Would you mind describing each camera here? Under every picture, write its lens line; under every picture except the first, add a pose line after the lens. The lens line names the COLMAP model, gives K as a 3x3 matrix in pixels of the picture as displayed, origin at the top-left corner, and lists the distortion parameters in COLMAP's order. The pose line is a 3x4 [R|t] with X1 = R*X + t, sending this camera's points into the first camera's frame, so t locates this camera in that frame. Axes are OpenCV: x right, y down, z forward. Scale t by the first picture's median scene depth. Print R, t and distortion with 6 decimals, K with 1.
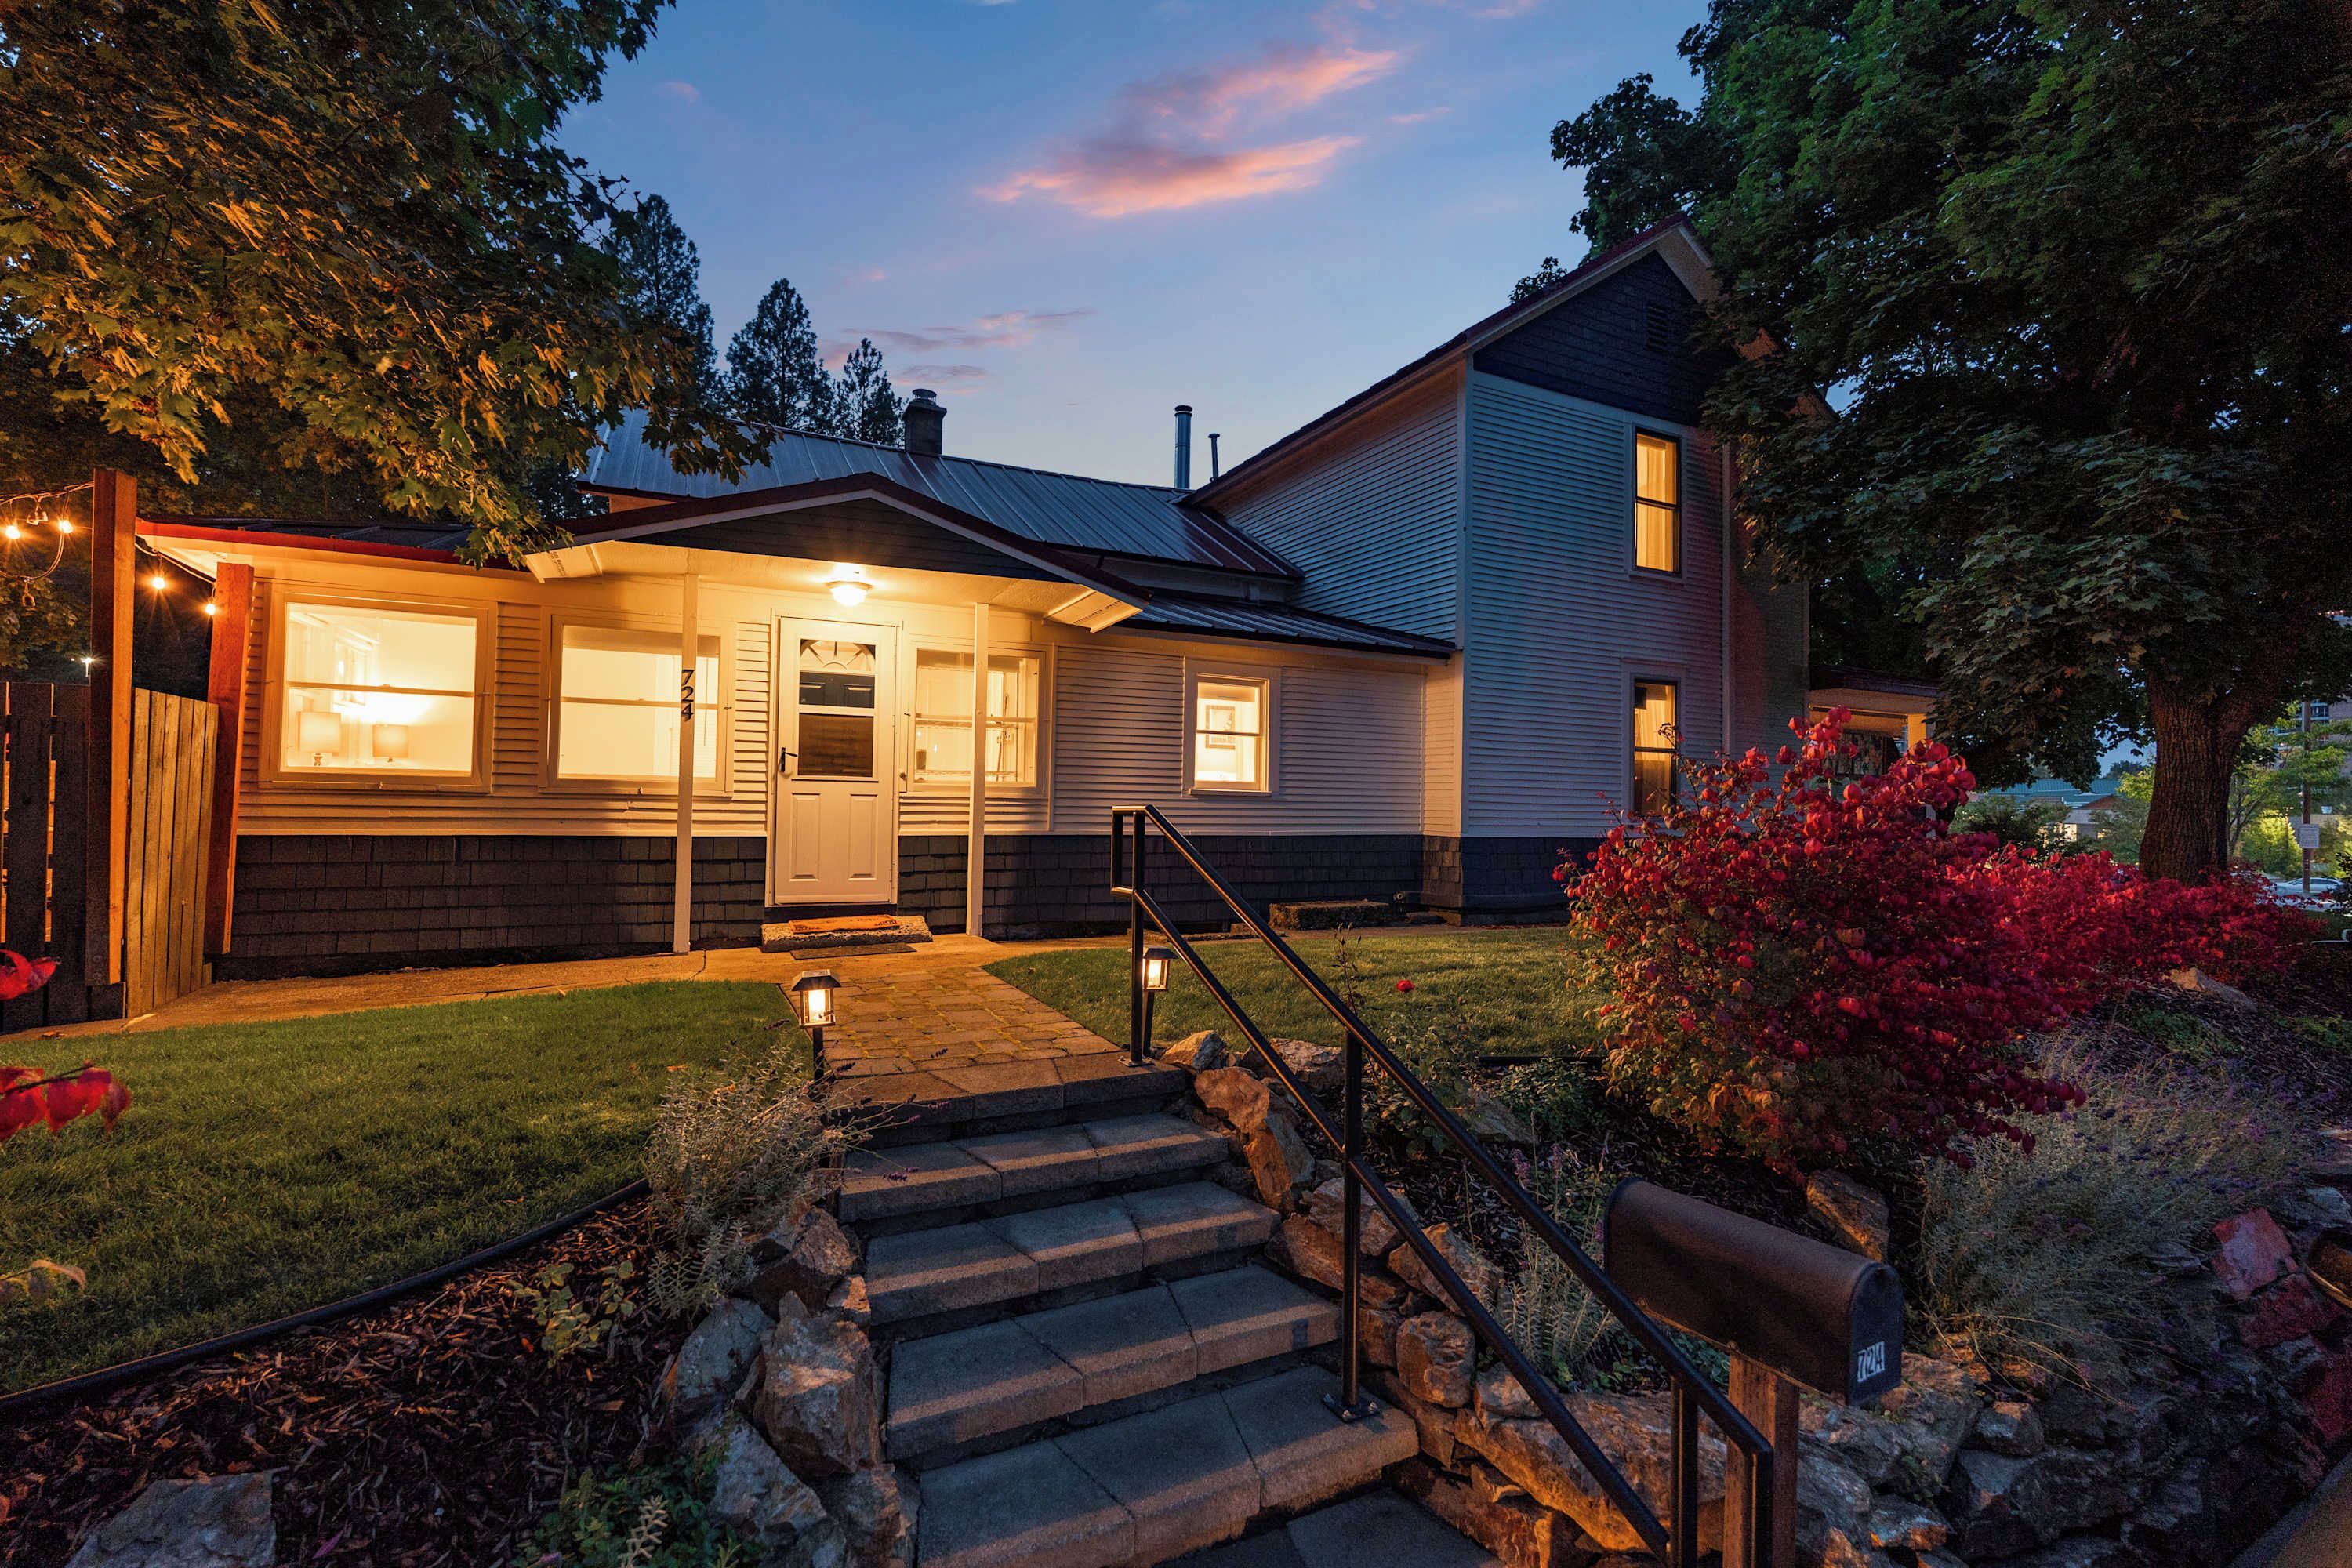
lens RADIAL K [[1028.6, 0, 1171.1], [0, 1028.6, 774.6], [0, 0, 1]] dist [-0.000983, -0.000865]
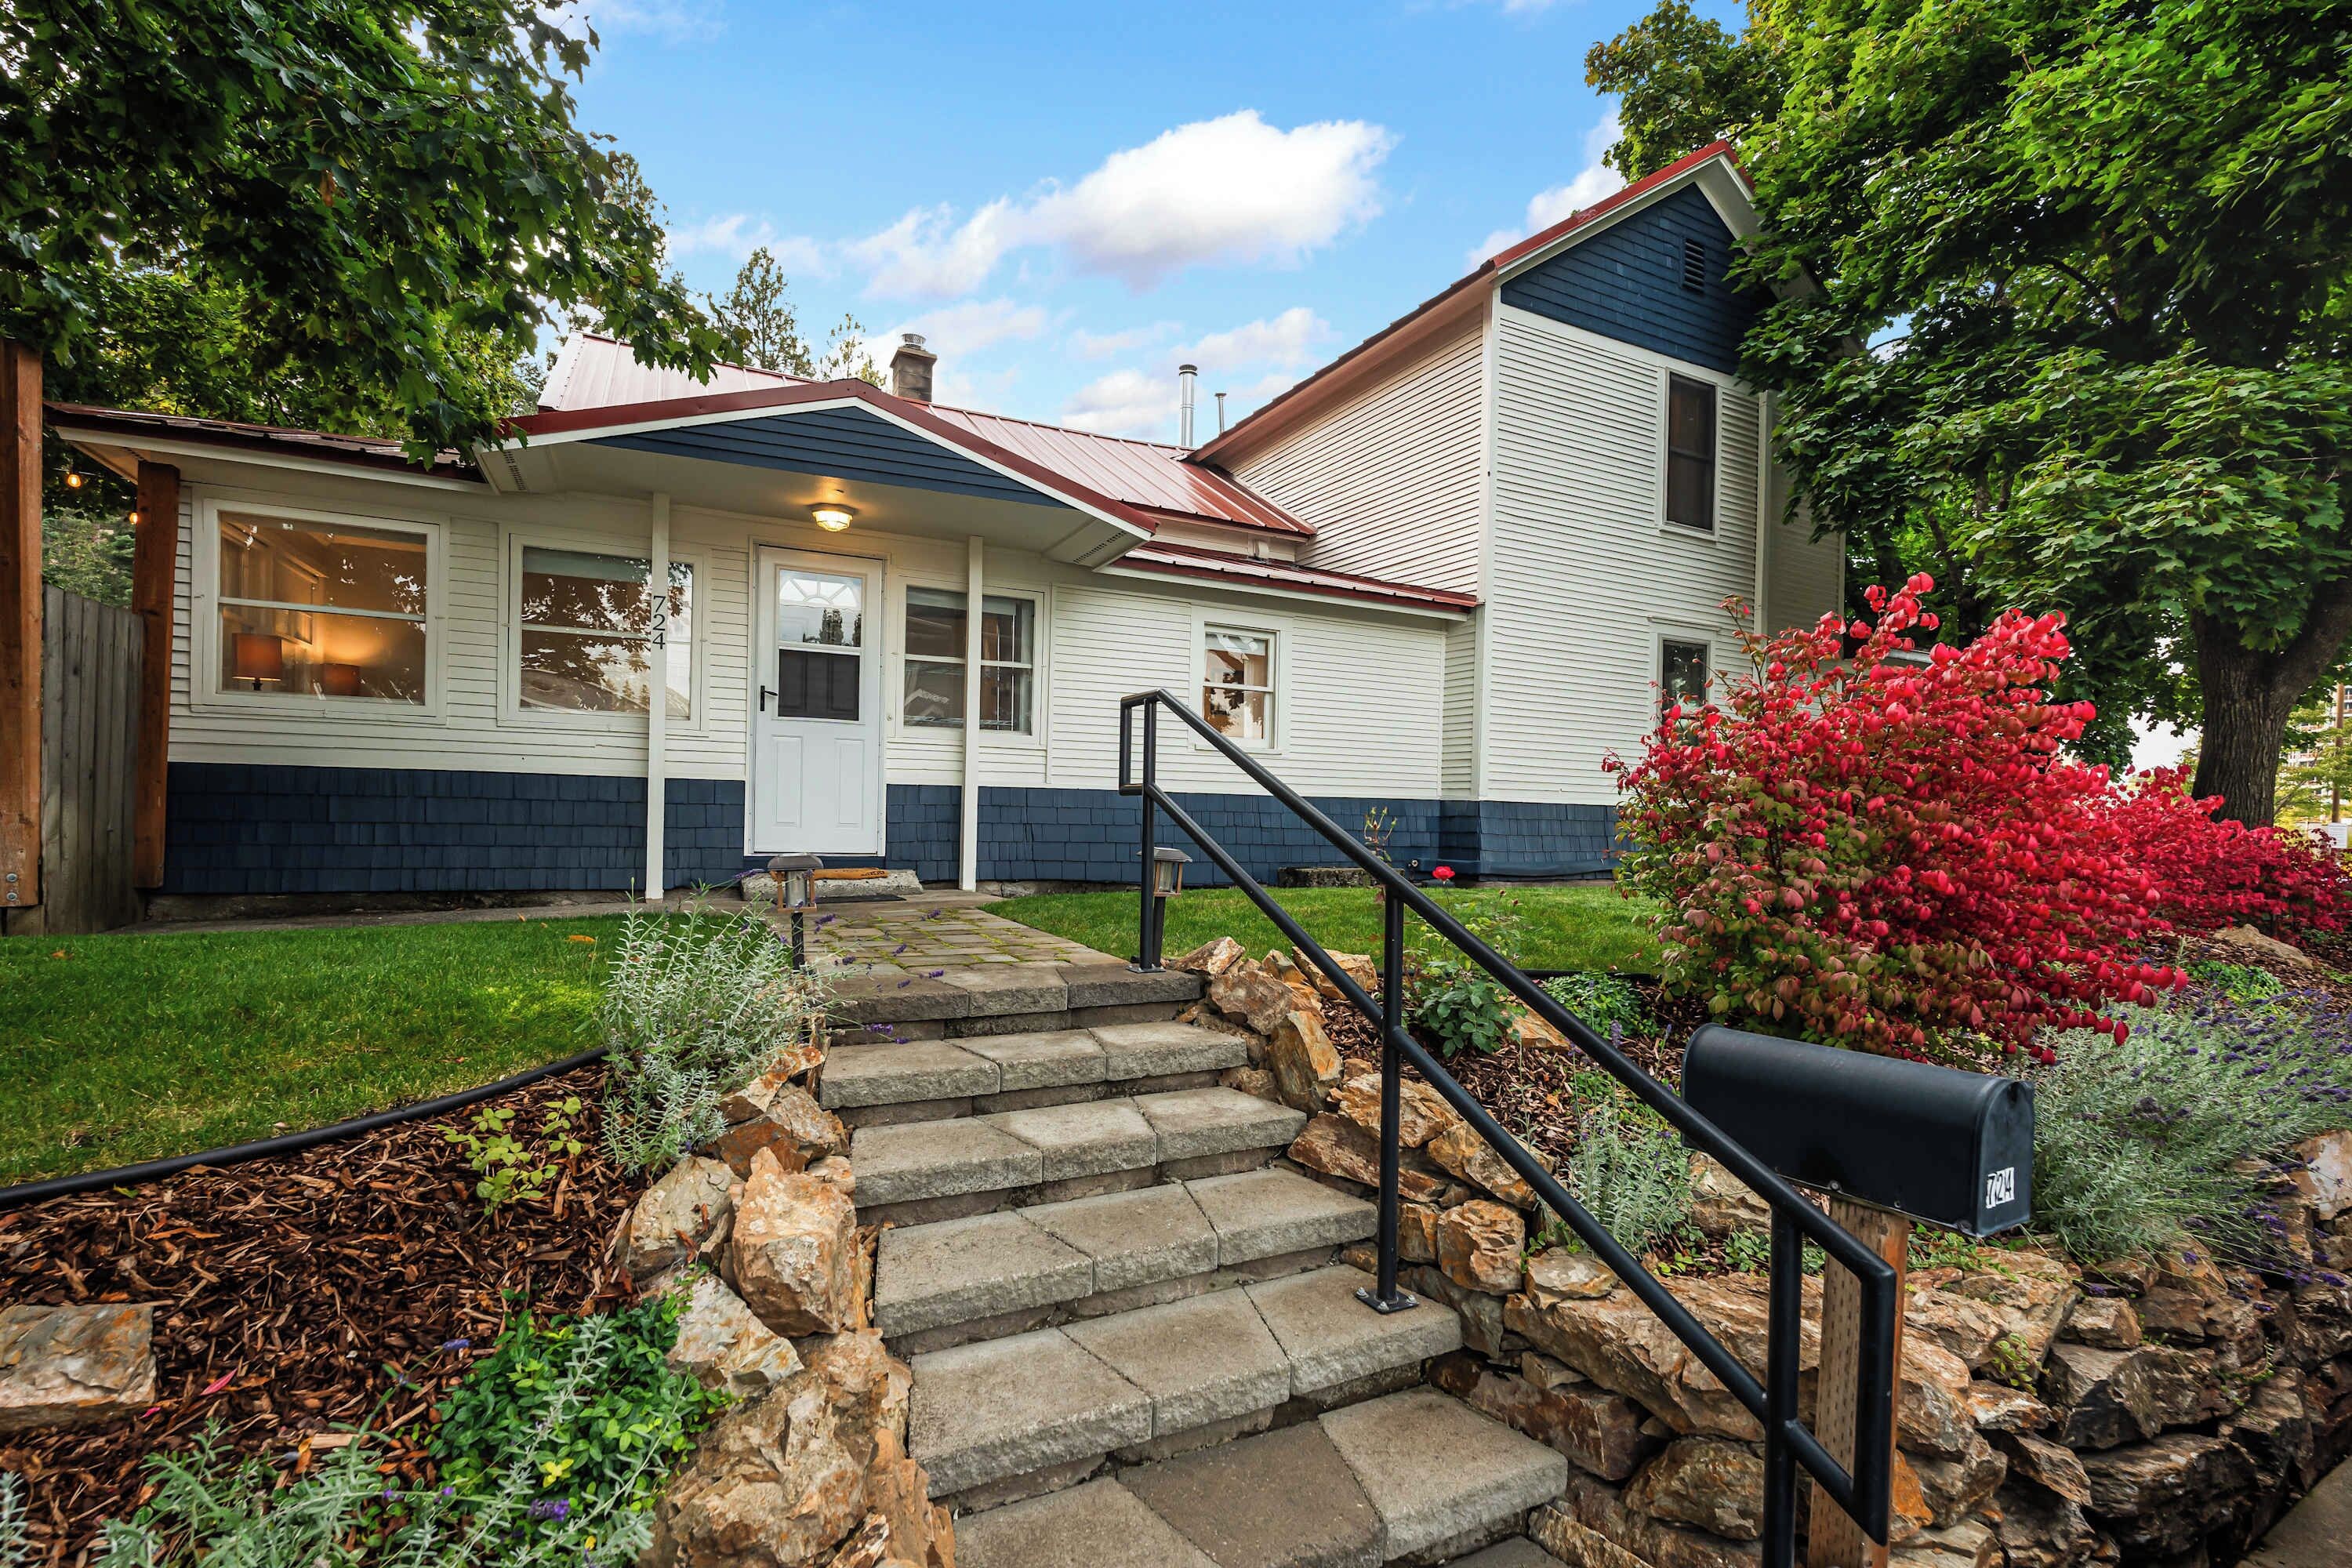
lens RADIAL K [[1066.7, 0, 1183.5], [0, 1066.7, 803.7], [0, 0, 1]] dist [-0.002358, -0.000527]
pose [[0.999887, 0.006923, 0.013319, -0.017637], [-0.007305, 0.999558, 0.028817, 0.130703], [-0.013113, -0.028911, 0.999496, 0.064690]]
